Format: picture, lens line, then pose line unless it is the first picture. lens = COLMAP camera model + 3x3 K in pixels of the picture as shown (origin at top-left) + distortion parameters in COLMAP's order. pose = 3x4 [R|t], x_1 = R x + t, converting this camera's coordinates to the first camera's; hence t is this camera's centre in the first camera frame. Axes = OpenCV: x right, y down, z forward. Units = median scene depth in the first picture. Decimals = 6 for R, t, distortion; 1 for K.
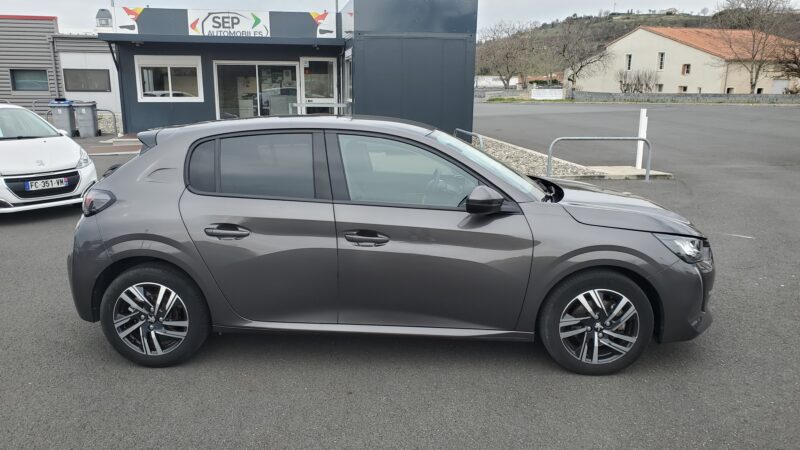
lens RADIAL K [[593.8, 0, 393.1], [0, 593.8, 224.3], [0, 0, 1]] dist [-0.022944, 0.000758]
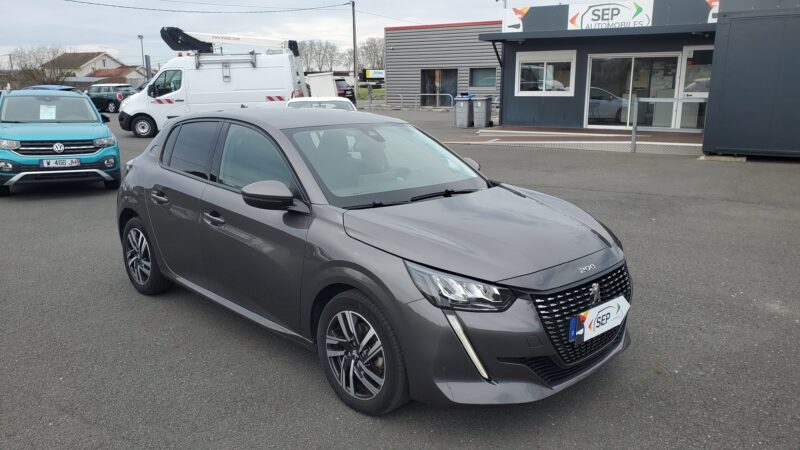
lens RADIAL K [[593.8, 0, 393.1], [0, 593.8, 224.3], [0, 0, 1]] dist [-0.022944, 0.000758]
pose [[0.740760, 0.140093, -0.657000, 0.143160], [-0.135030, 0.989103, 0.058663, -0.011020], [0.658059, 0.045260, 0.751605, 0.059563]]
